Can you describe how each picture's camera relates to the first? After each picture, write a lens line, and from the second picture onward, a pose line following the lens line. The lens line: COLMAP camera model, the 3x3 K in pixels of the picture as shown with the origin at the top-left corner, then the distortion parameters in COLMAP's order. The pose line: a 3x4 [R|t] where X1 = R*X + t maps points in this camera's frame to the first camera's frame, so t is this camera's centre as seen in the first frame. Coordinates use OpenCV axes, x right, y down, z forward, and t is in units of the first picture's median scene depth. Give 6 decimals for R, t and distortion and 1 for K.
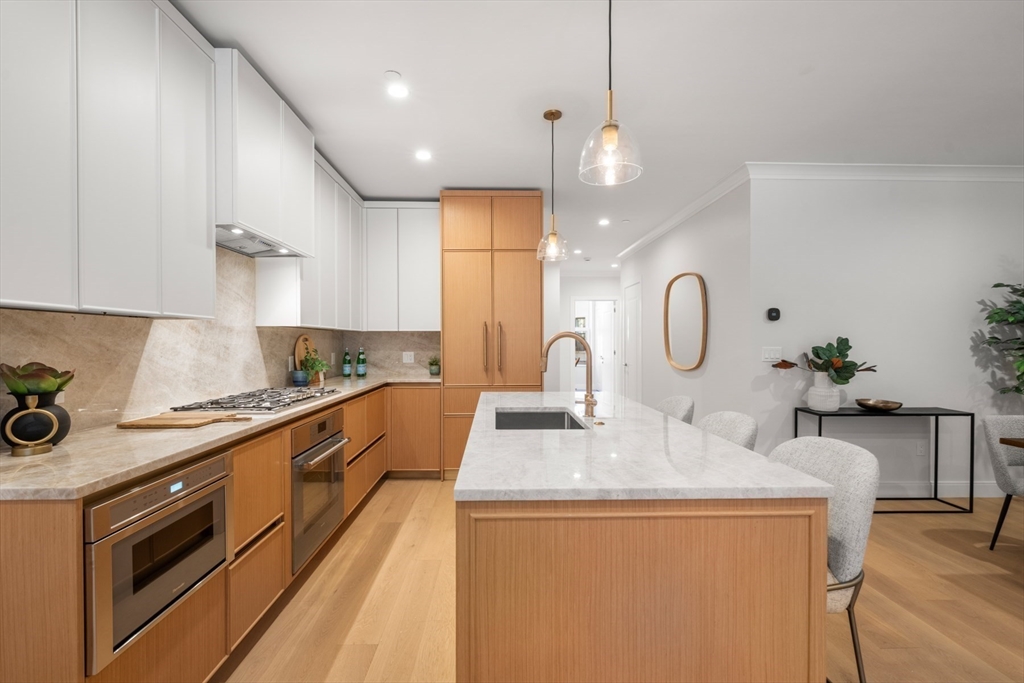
lens RADIAL K [[452.7, 0, 505.8], [0, 452.7, 344.6], [0, 0, 1]] dist [-0.002827, -0.000167]
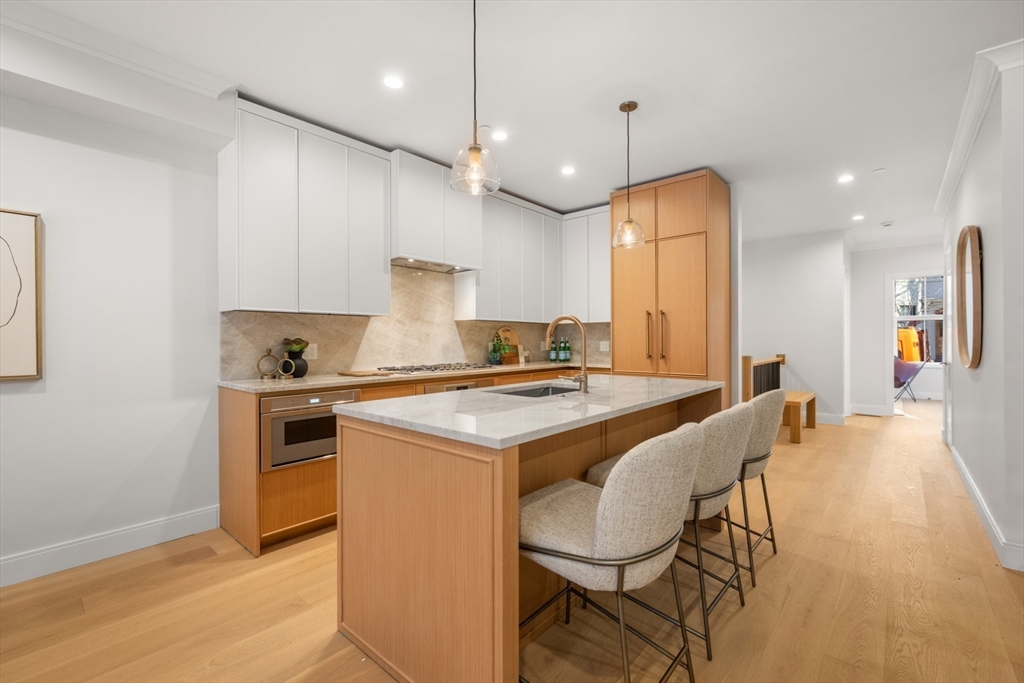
lens RADIAL K [[436.6, 0, 512.0], [0, 436.6, 341.5], [0, 0, 1]] dist [-0.001085, -0.000461]
pose [[0.738937, 0.002058, -0.673772, 0.642309], [-0.002239, 0.999997, 0.000599, 0.030757], [0.673771, 0.001066, 0.738939, 0.096894]]
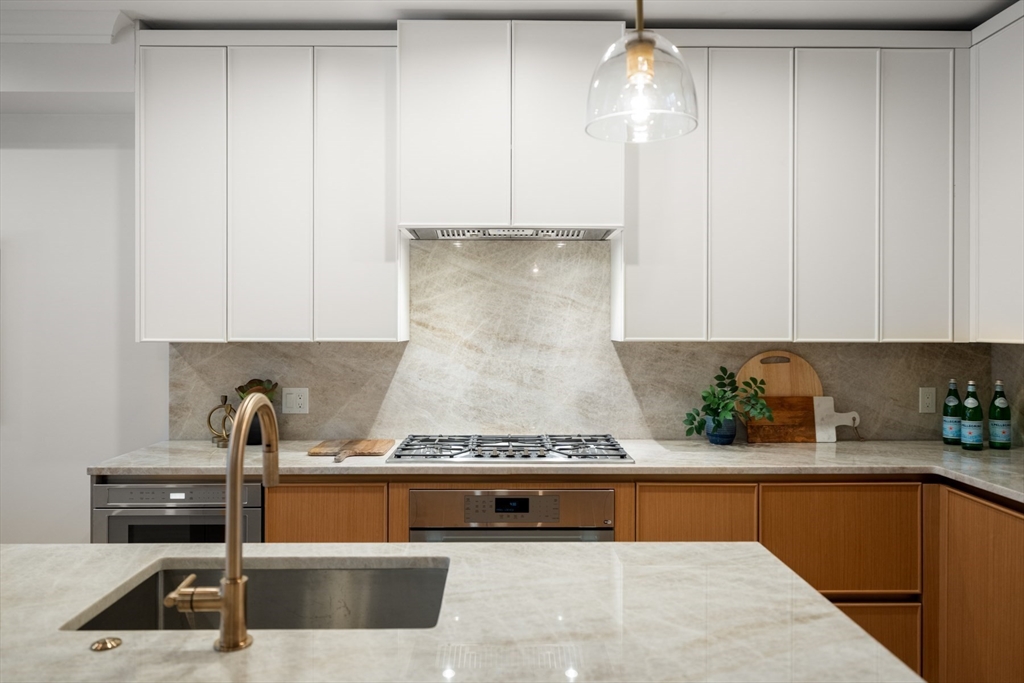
lens RADIAL K [[706.9, 0, 512.3], [0, 706.9, 328.2], [0, 0, 1]] dist [-0.002713, -0.003314]
pose [[-0.005461, 0.003253, -0.999980, 0.600001], [-0.007726, 0.999965, 0.003295, -0.072779], [0.999955, 0.007743, -0.005435, 1.024899]]
